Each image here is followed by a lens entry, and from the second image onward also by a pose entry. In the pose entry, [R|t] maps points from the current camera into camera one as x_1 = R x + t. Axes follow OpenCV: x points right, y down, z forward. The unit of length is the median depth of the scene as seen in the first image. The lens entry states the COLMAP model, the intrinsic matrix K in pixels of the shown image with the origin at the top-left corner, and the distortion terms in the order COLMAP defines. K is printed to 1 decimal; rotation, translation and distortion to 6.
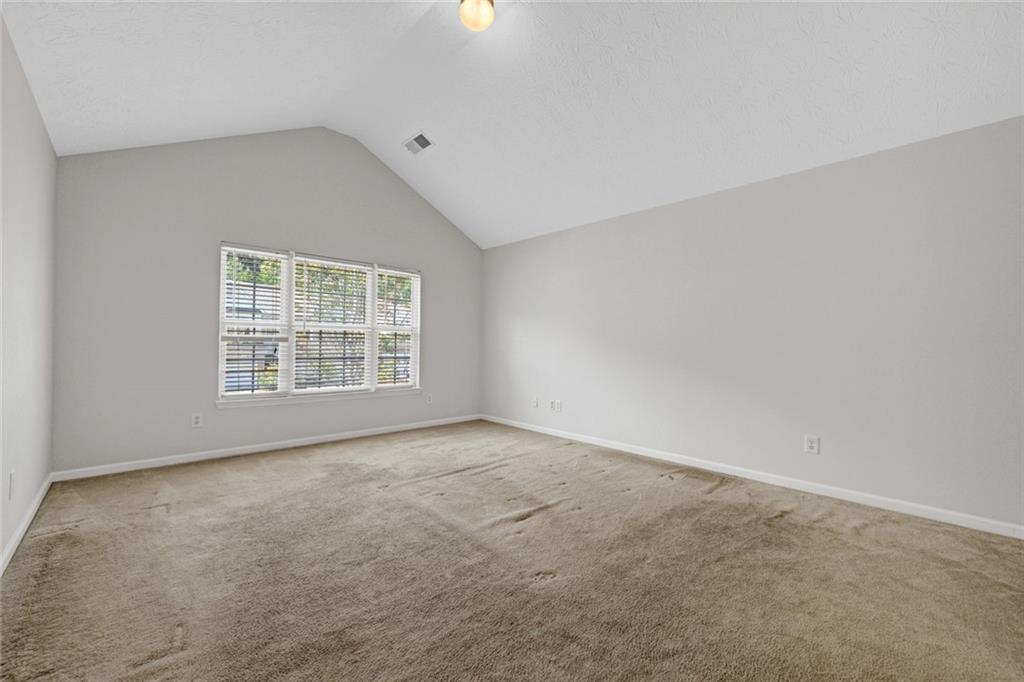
lens RADIAL K [[414.9, 0, 508.1], [0, 414.9, 343.0], [0, 0, 1]] dist [0.005810, -0.000076]
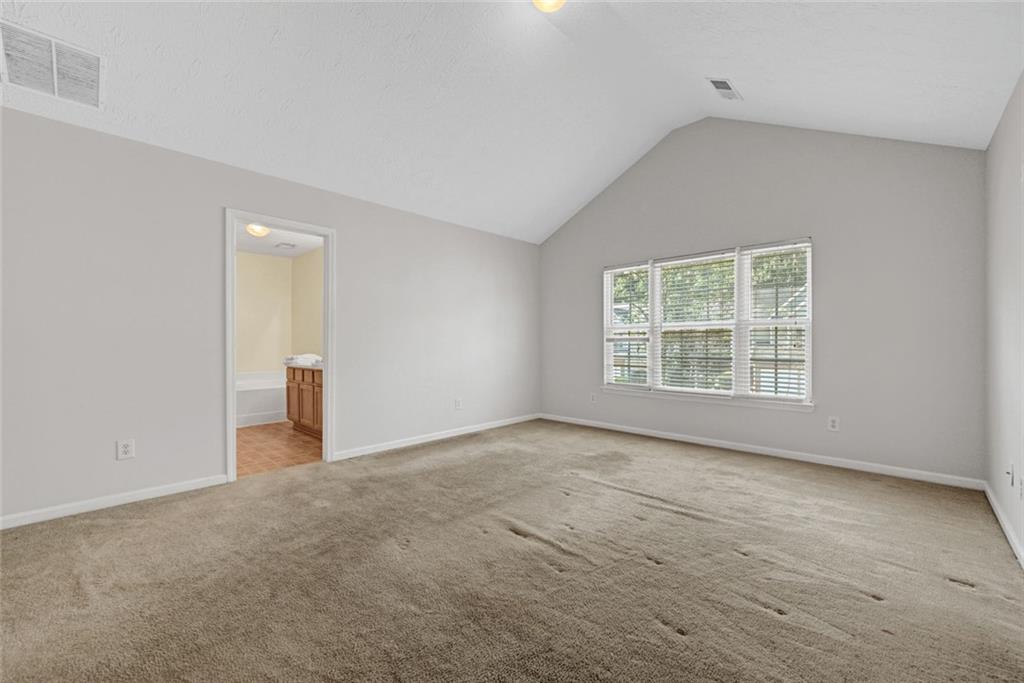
lens RADIAL K [[414.9, 0, 508.1], [0, 414.9, 343.5], [0, 0, 1]] dist [0.005810, -0.000076]
pose [[0.041671, -0.011855, -0.999061, 0.634054], [0.005718, 0.999916, -0.011627, 0.014221], [0.999115, -0.005229, 0.041735, 0.634814]]
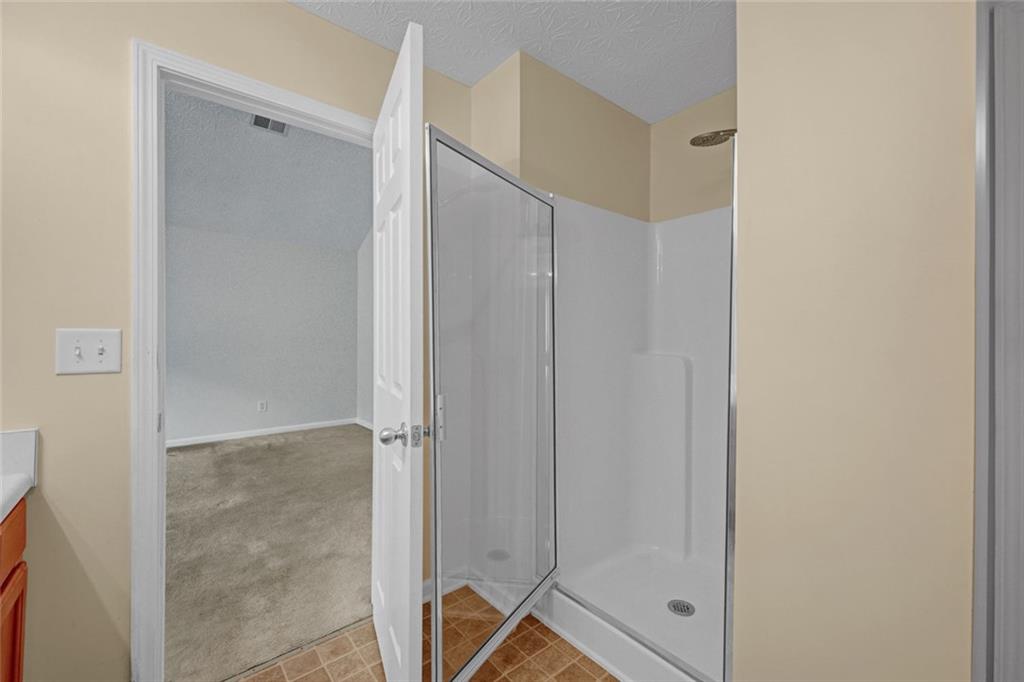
lens RADIAL K [[414.9, 0, 508.1], [0, 414.9, 343.0], [0, 0, 1]] dist [0.005810, -0.000076]
pose [[0.076492, -0.013758, 0.996975, -0.692384], [-0.001845, 0.999901, 0.013940, -0.026756], [-0.997069, -0.002905, 0.076459, -0.080897]]
